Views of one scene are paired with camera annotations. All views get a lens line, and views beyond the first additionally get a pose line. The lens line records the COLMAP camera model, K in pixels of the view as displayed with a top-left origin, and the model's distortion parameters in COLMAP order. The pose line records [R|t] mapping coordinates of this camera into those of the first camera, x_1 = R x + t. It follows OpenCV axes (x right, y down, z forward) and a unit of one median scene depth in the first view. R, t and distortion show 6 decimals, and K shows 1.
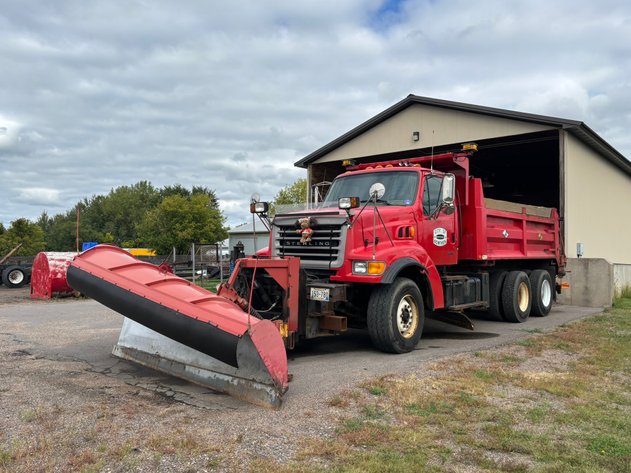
lens RADIAL K [[546.7, 0, 315.5], [0, 546.7, 236.5], [0, 0, 1]] dist [0.037765, 0.001161]
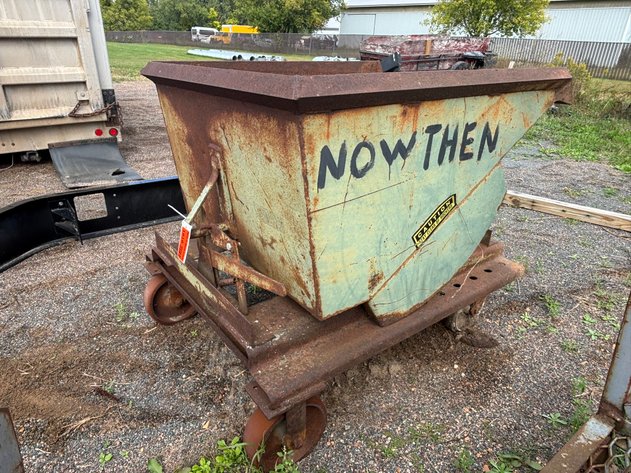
lens RADIAL K [[434.2, 0, 315.5], [0, 434.2, 236.5], [0, 0, 1]] dist [-0.002521, -0.001382]
pose [[0.985327, 0.097458, -0.140115, -0.659320], [-0.025202, 0.895021, 0.445311, 0.123155], [0.168805, -0.435246, 0.884345, 2.371484]]
